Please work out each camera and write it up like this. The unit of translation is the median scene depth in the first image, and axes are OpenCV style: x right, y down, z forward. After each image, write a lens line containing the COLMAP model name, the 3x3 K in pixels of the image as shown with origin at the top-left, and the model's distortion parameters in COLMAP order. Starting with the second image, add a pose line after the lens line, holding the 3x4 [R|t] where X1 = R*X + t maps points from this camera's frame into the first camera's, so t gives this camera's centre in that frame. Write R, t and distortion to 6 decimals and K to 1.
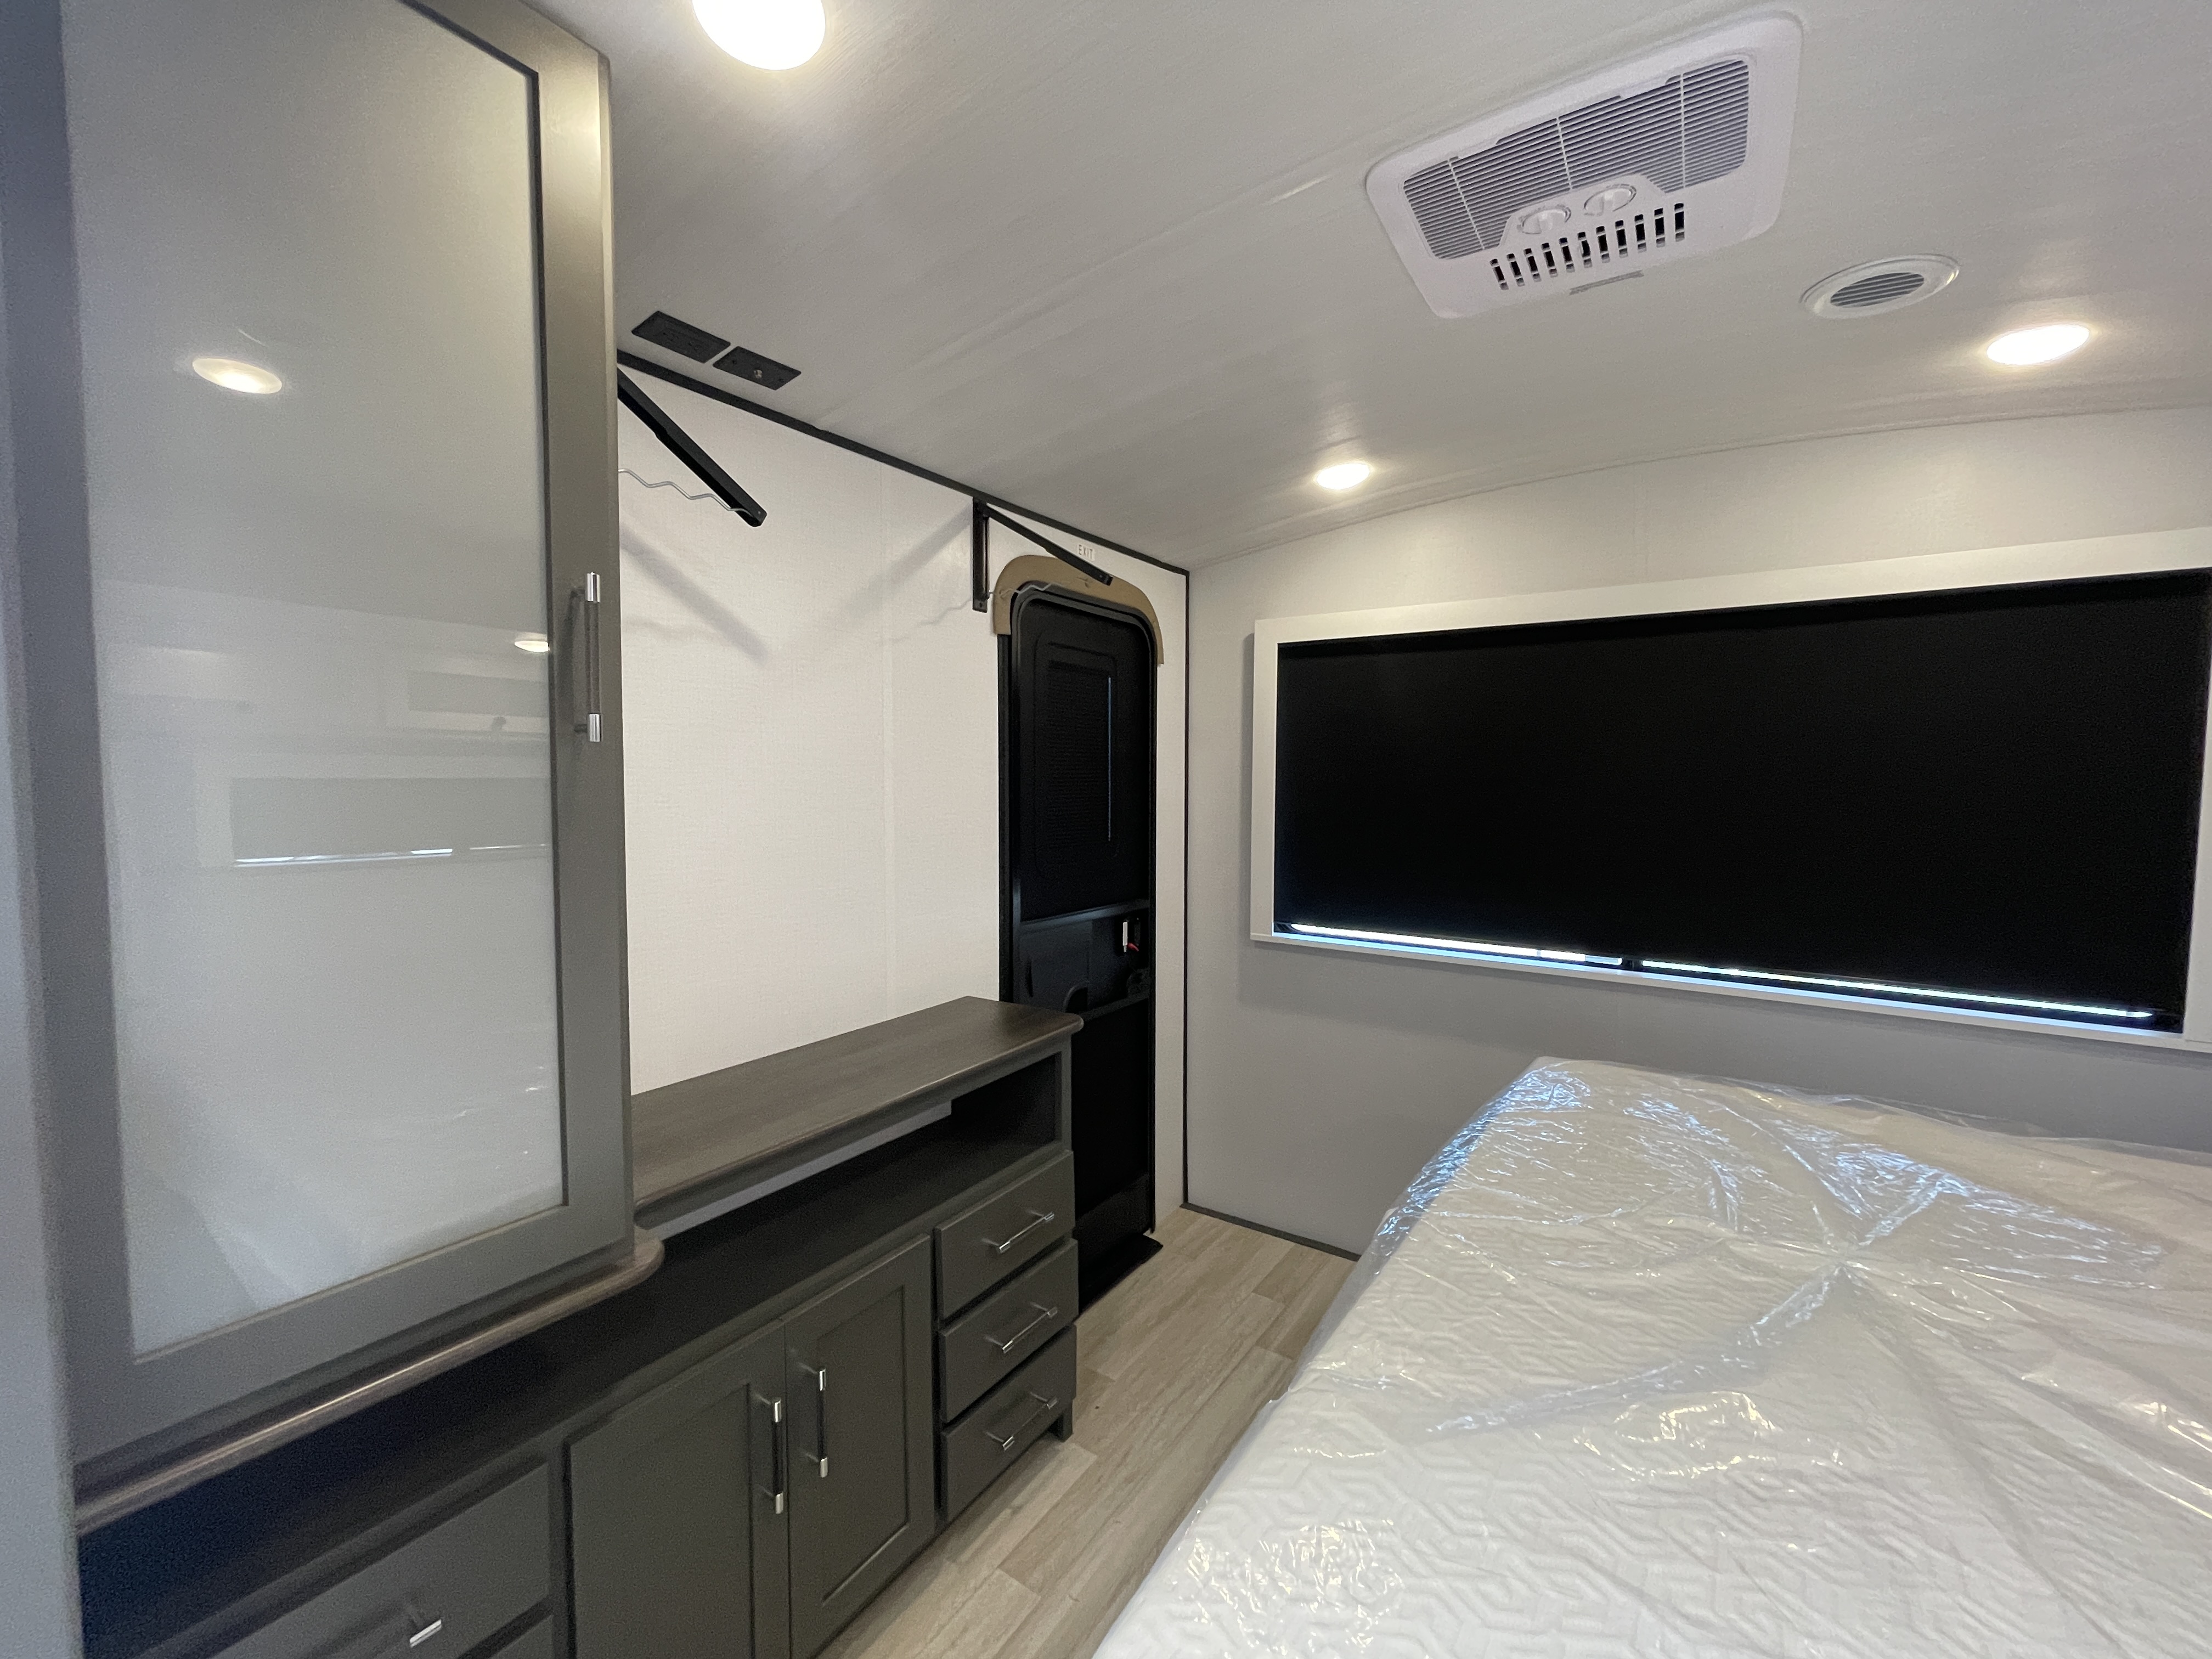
lens RADIAL K [[896.6, 0, 1102.9], [0, 896.6, 835.8], [0, 0, 1]] dist [0.002016, -0.000927]
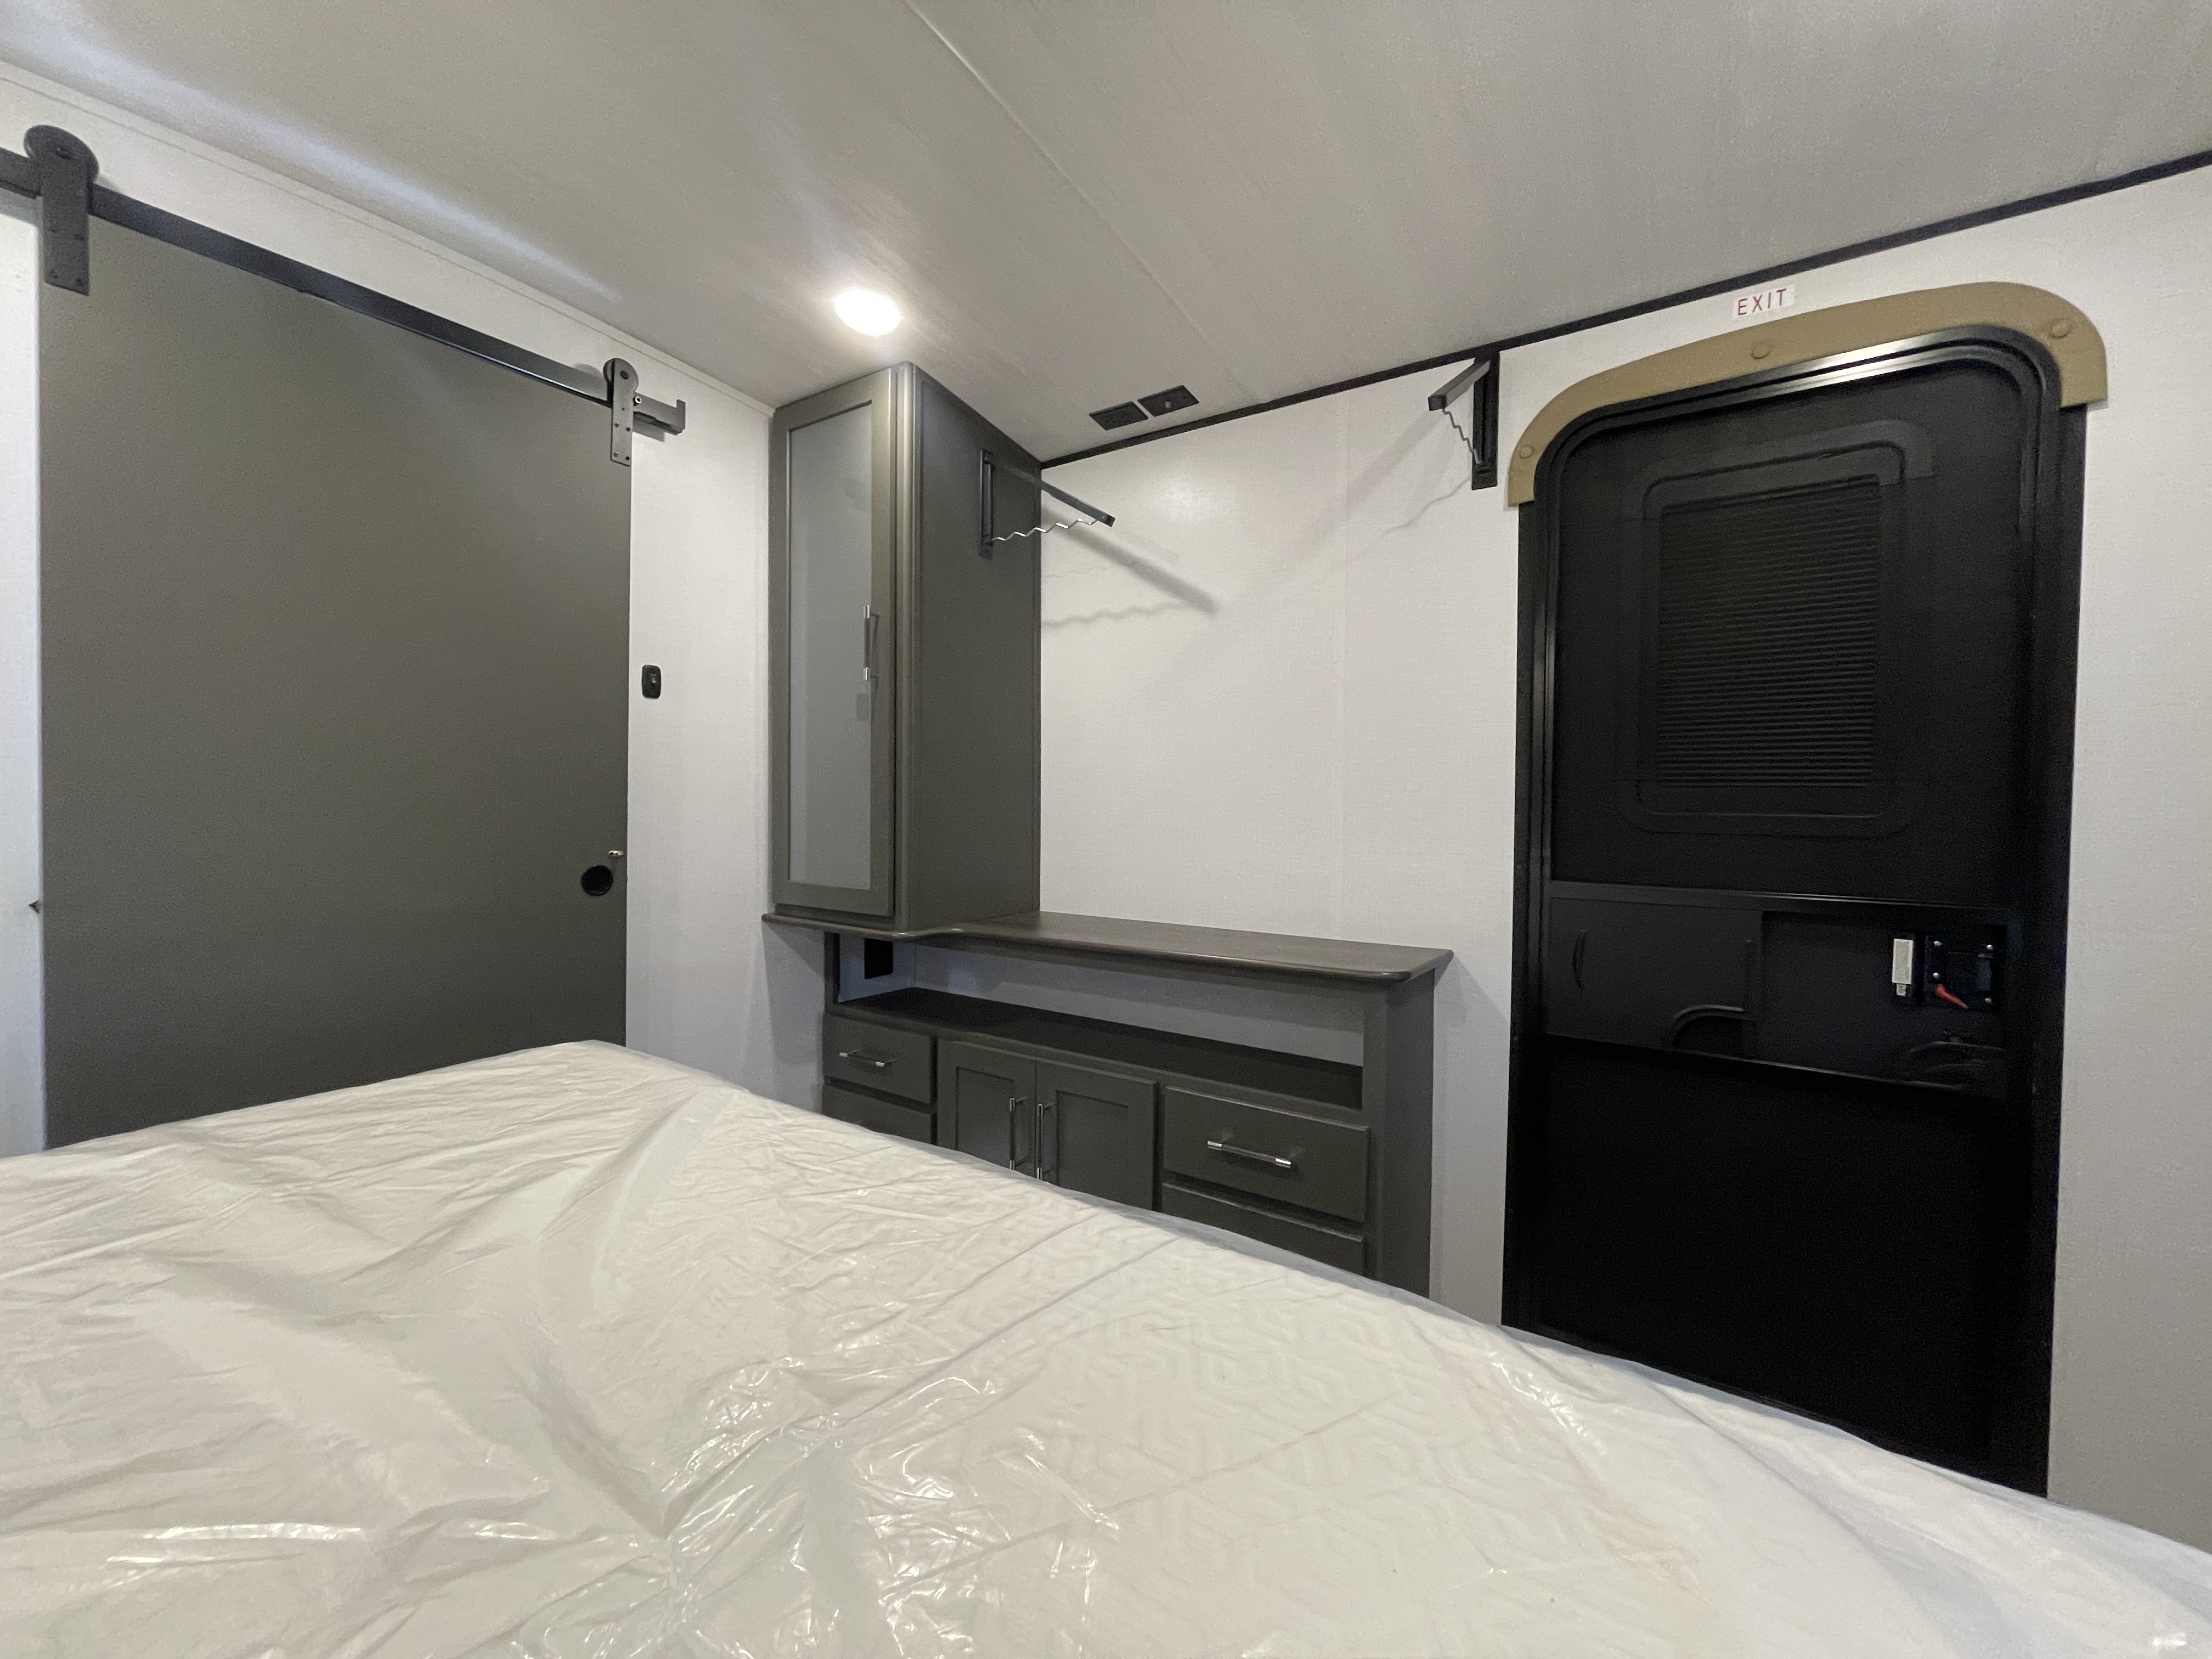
lens RADIAL K [[896.6, 0, 1100.8], [0, 896.6, 825.8], [0, 0, 1]] dist [0.002016, -0.000927]
pose [[-0.014600, 0.034255, -0.999306, 0.709911], [-0.068079, 0.997060, 0.035172, 0.054494], [0.997573, 0.068545, -0.012226, 0.688799]]
